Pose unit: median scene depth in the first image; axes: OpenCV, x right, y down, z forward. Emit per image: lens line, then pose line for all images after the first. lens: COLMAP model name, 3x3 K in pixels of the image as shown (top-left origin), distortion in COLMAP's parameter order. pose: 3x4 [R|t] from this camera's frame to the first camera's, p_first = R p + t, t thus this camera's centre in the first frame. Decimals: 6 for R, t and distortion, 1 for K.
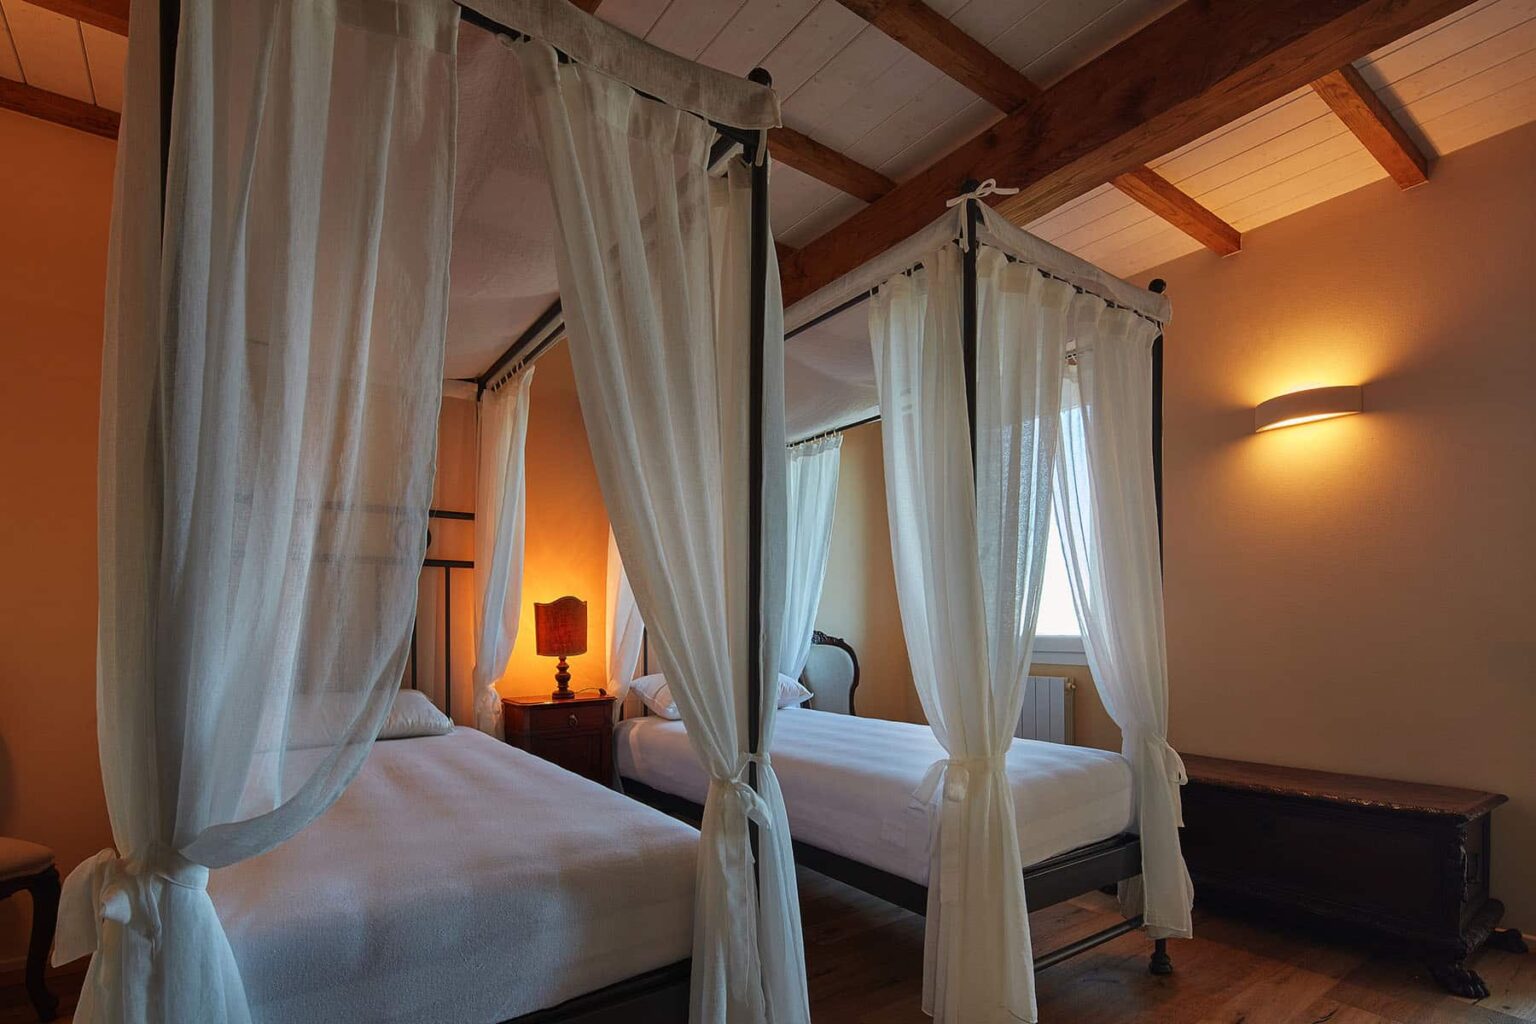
lens RADIAL K [[757.2, 0, 773.7], [0, 757.2, 627.1], [0, 0, 1]] dist [0.003499, -0.010511]
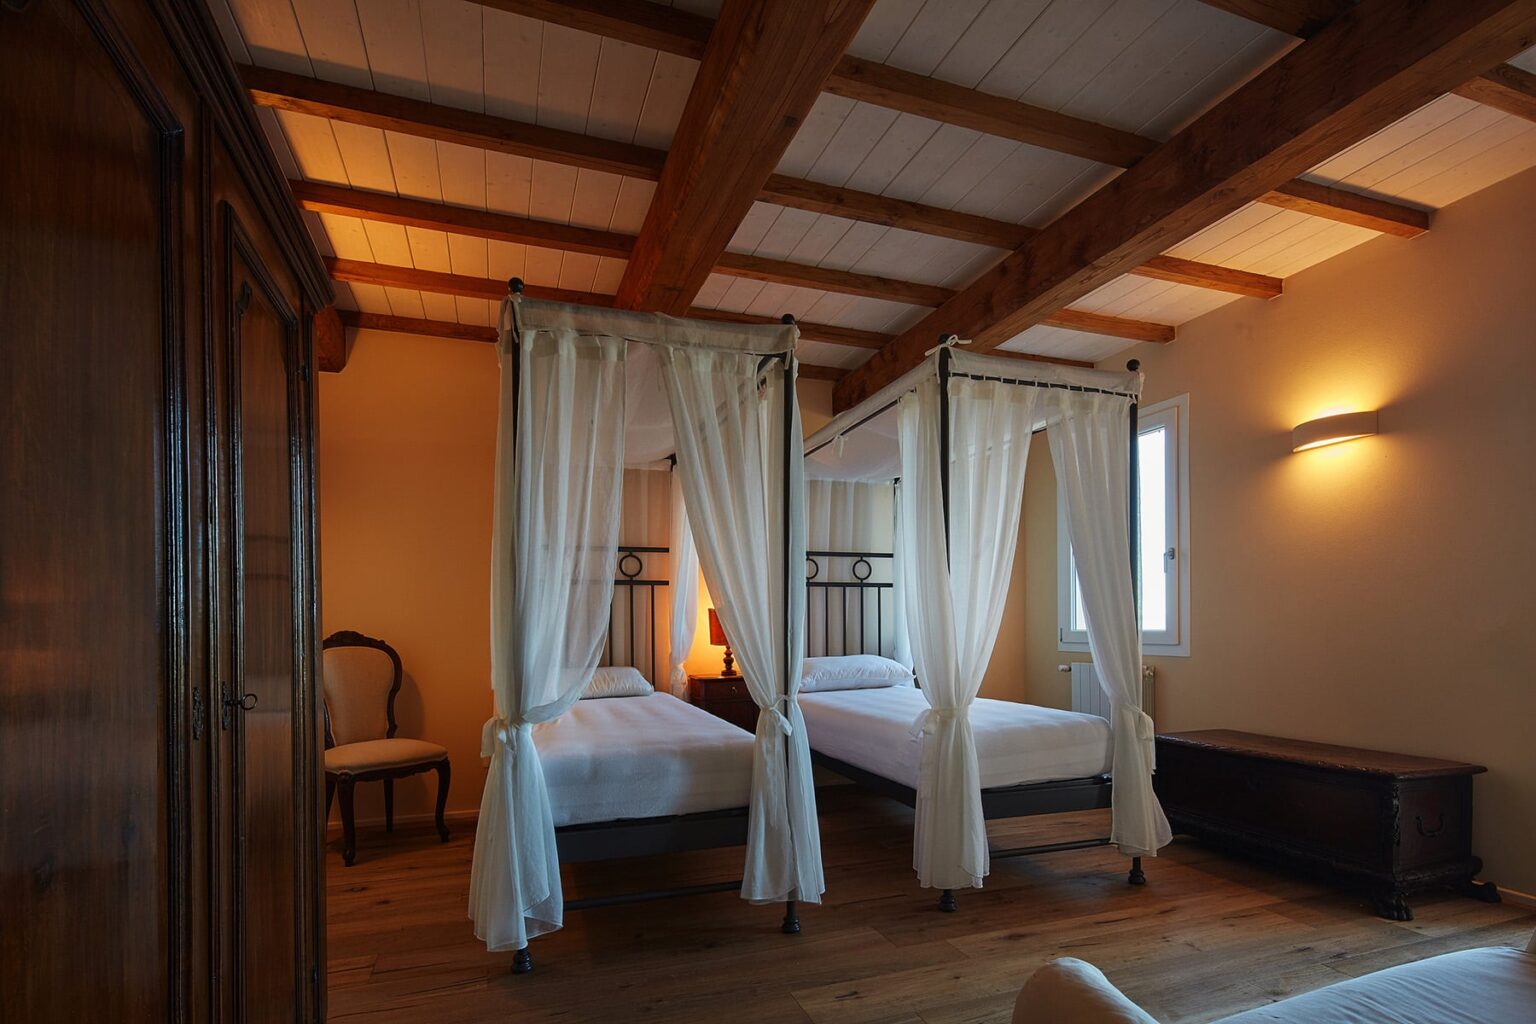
lens RADIAL K [[760.4, 0, 766.4], [0, 760.4, 627.5], [0, 0, 1]] dist [-0.027182, -0.000054]
pose [[0.954331, -0.004296, -0.298719, 0.374507], [0.005757, 0.999975, 0.004010, -0.001364], [0.298695, -0.005546, 0.954333, -0.586401]]
